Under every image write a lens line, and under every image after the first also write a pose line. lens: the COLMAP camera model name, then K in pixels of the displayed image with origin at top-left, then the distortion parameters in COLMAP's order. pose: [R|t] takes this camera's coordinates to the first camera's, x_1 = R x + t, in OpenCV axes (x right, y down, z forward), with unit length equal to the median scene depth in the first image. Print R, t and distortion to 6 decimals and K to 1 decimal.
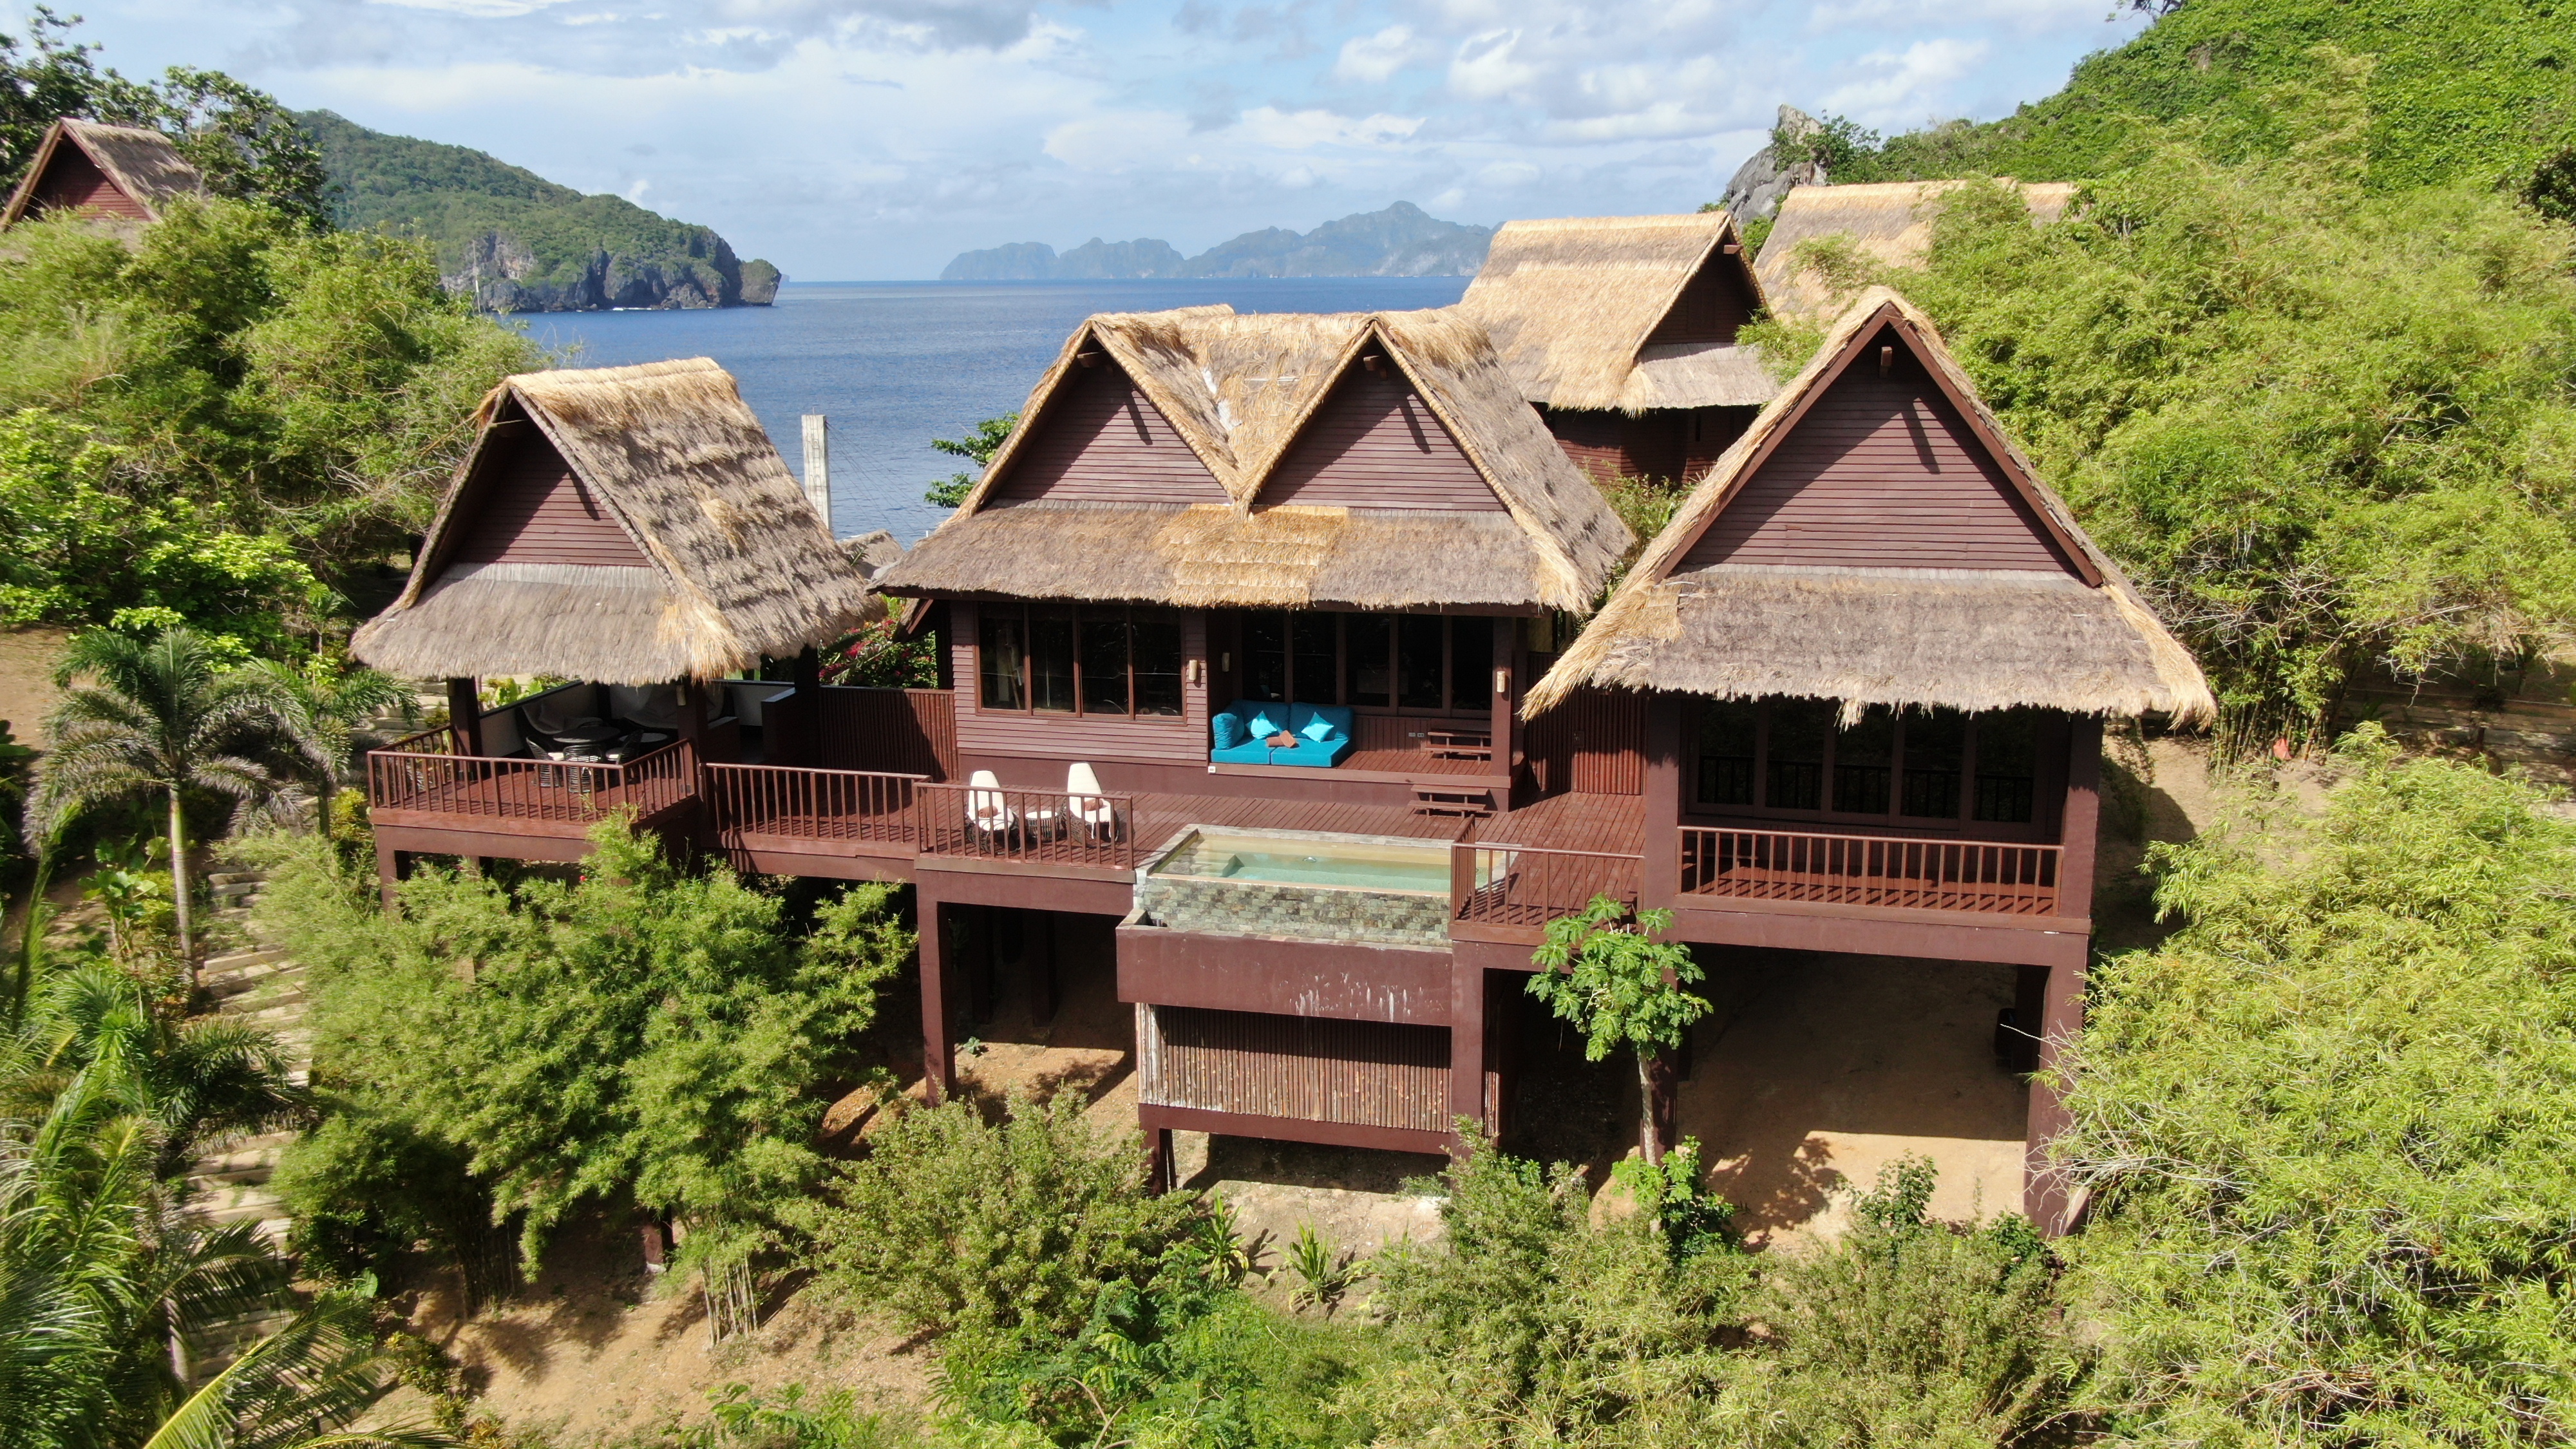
lens RADIAL K [[2100.6, 0, 1306.7], [0, 2100.6, 724.6], [0, 0, 1]] dist [-0.005072, -0.004984]
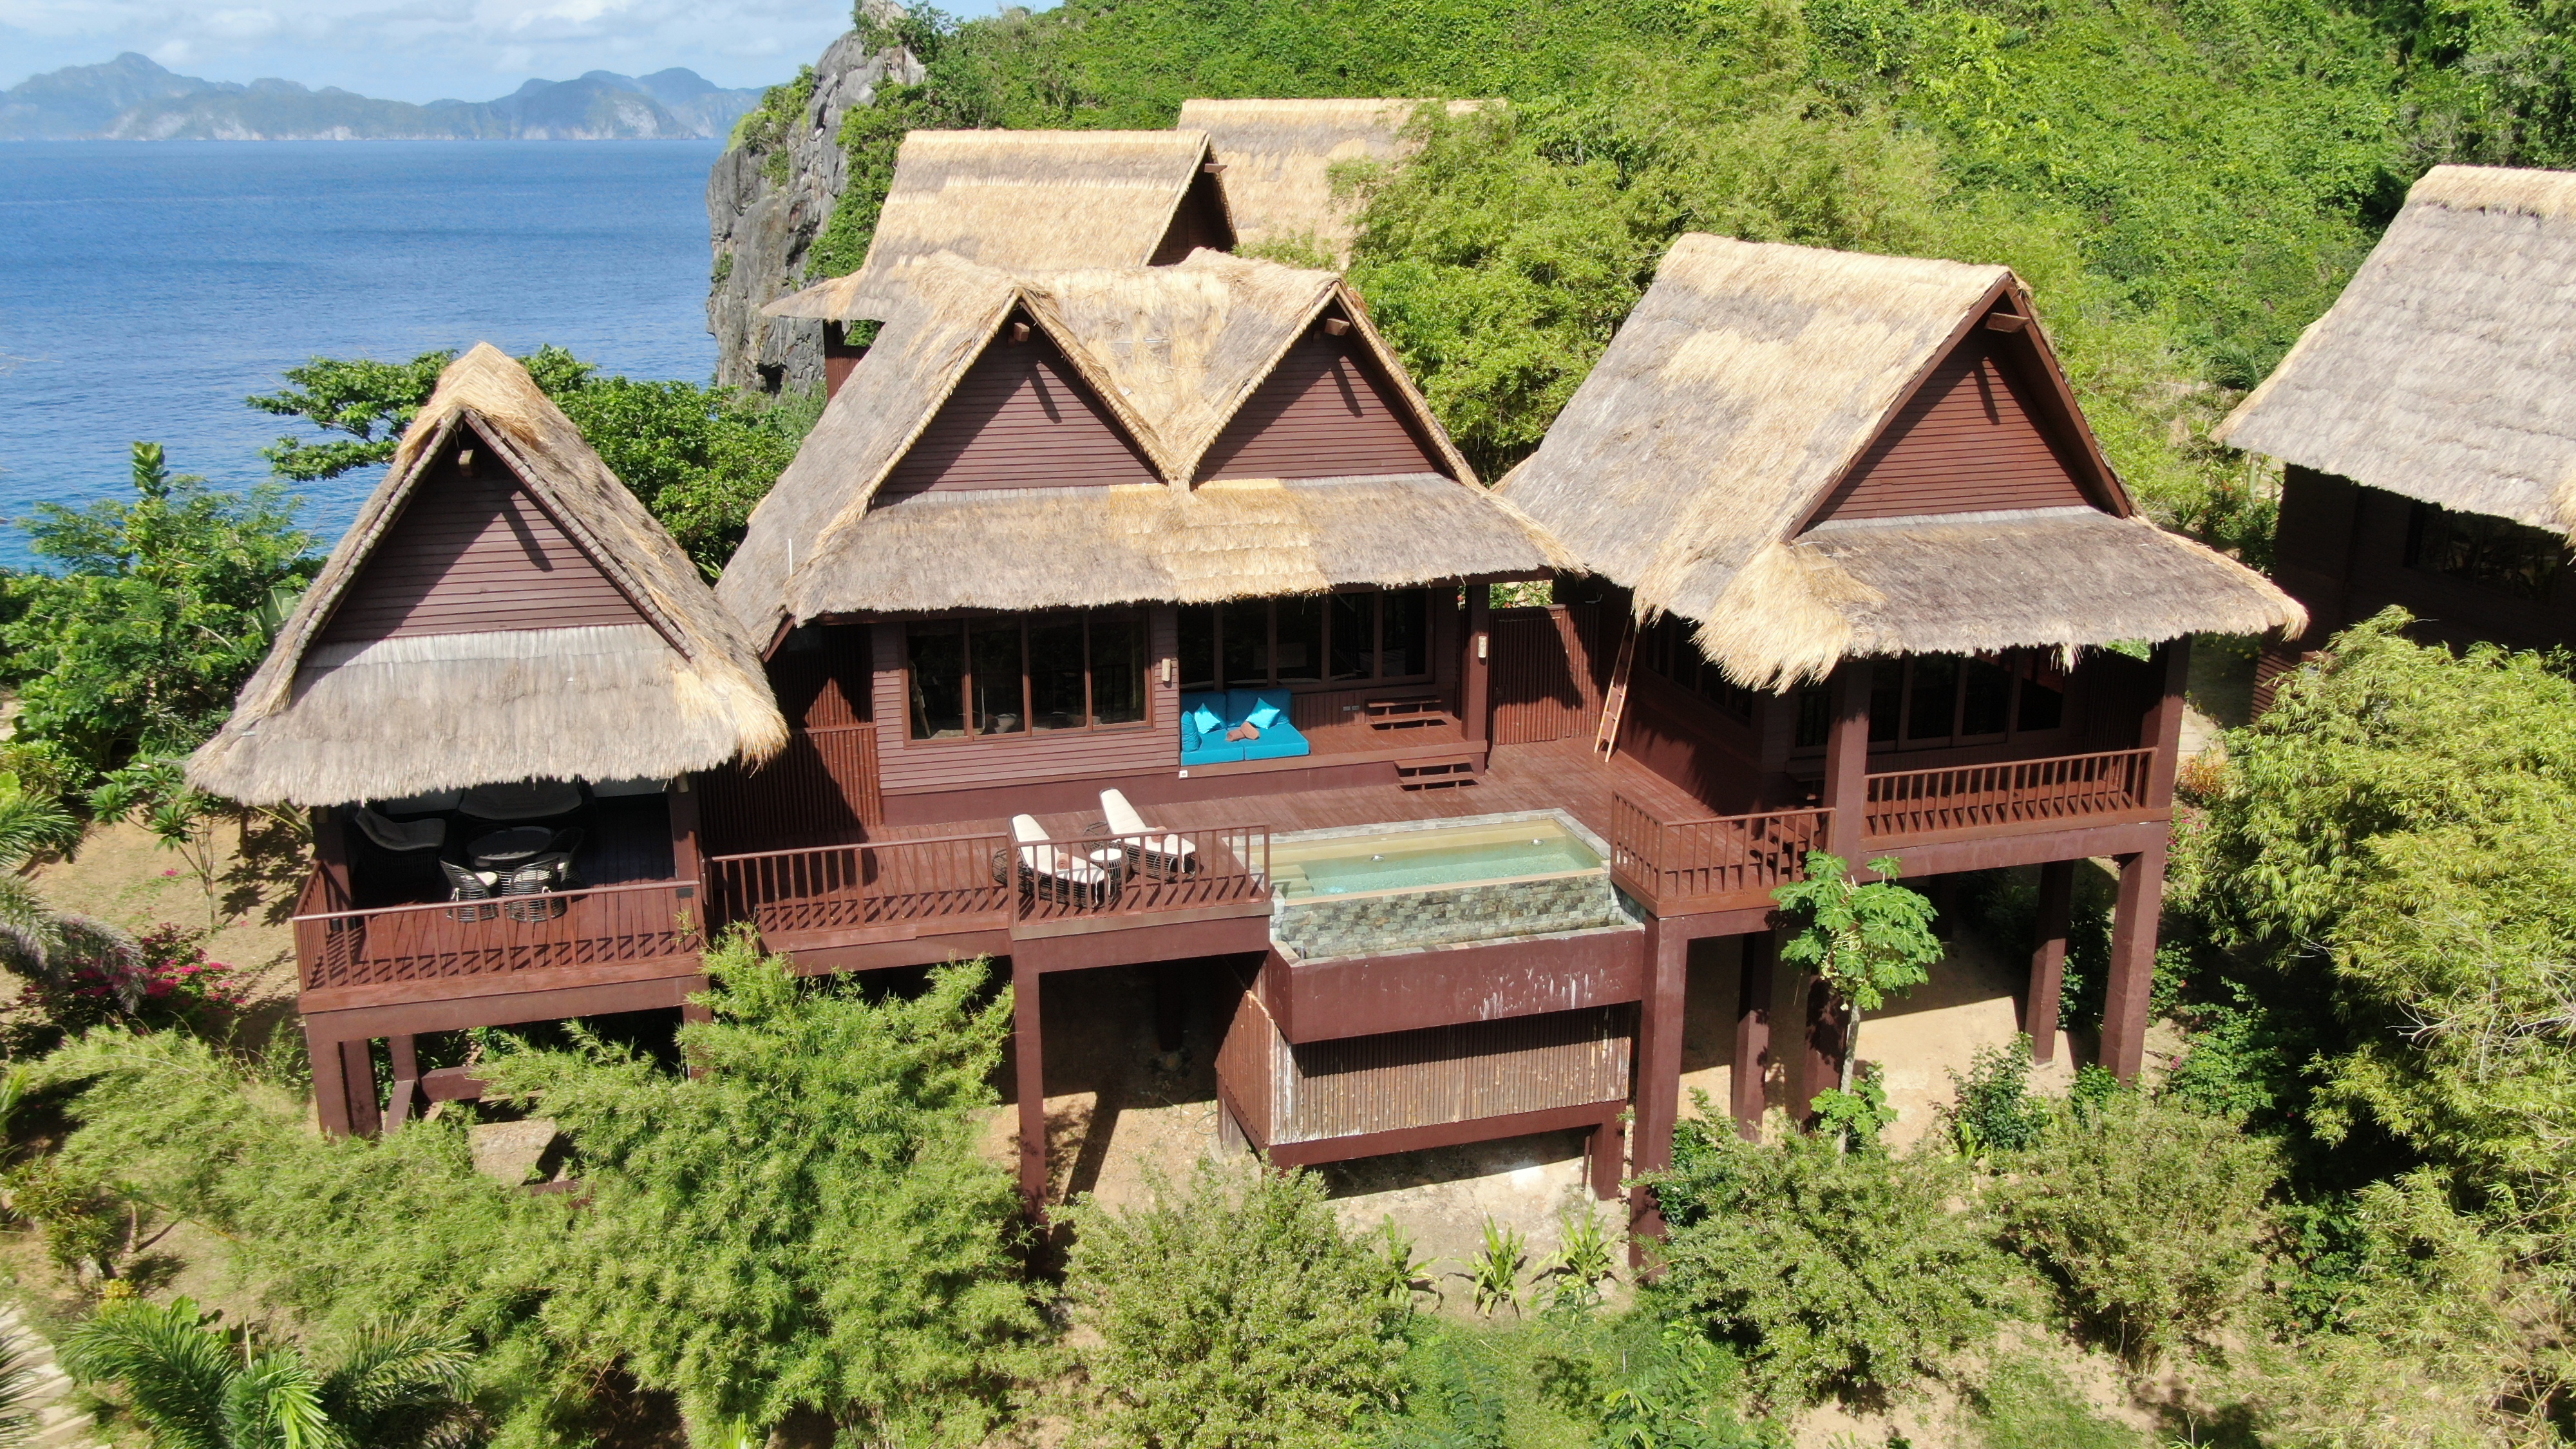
lens RADIAL K [[2100.6, 0, 1296.6], [0, 2100.6, 724.1], [0, 0, 1]] dist [-0.005072, -0.004984]
pose [[0.863078, -0.128754, 0.488384, -0.493278], [0.099334, 0.991347, 0.085809, -0.081718], [-0.495206, -0.025547, 0.868400, 0.191663]]
